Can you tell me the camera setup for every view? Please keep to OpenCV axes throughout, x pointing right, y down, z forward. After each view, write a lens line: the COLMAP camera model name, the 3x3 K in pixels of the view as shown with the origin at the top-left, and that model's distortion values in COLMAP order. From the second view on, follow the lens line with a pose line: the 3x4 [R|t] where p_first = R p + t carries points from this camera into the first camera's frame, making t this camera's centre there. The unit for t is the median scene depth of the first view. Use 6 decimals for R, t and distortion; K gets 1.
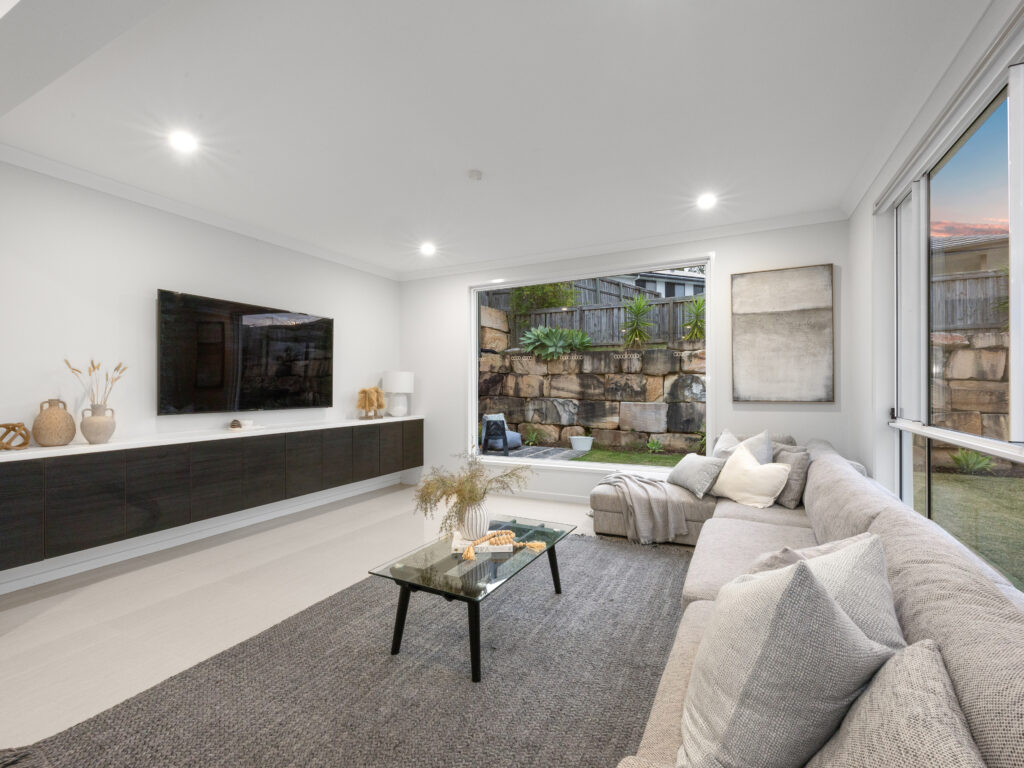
lens RADIAL K [[462.2, 0, 514.5], [0, 462.2, 386.7], [0, 0, 1]] dist [-0.000572, -0.000355]
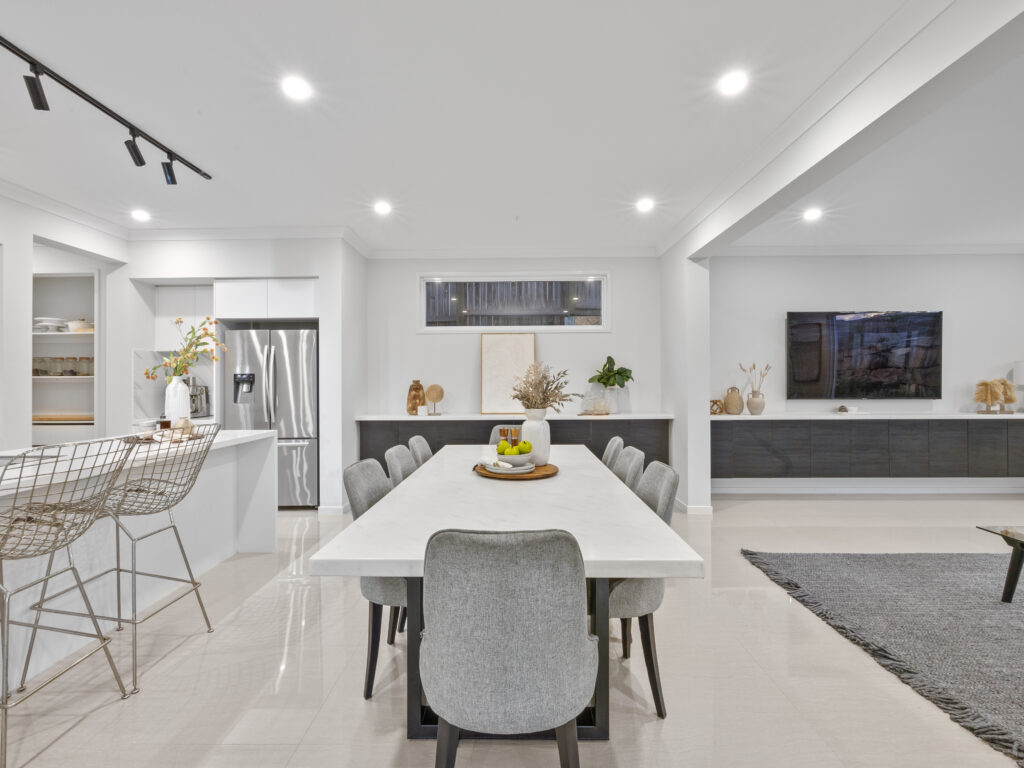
lens RADIAL K [[462.2, 0, 509.7], [0, 462.2, 379.2], [0, 0, 1]] dist [-0.000572, -0.000355]
pose [[0.426500, -0.003558, -0.904481, 0.079193], [0.004229, 0.999989, -0.001939, -0.000698], [0.904478, -0.002998, 0.426510, -0.192457]]
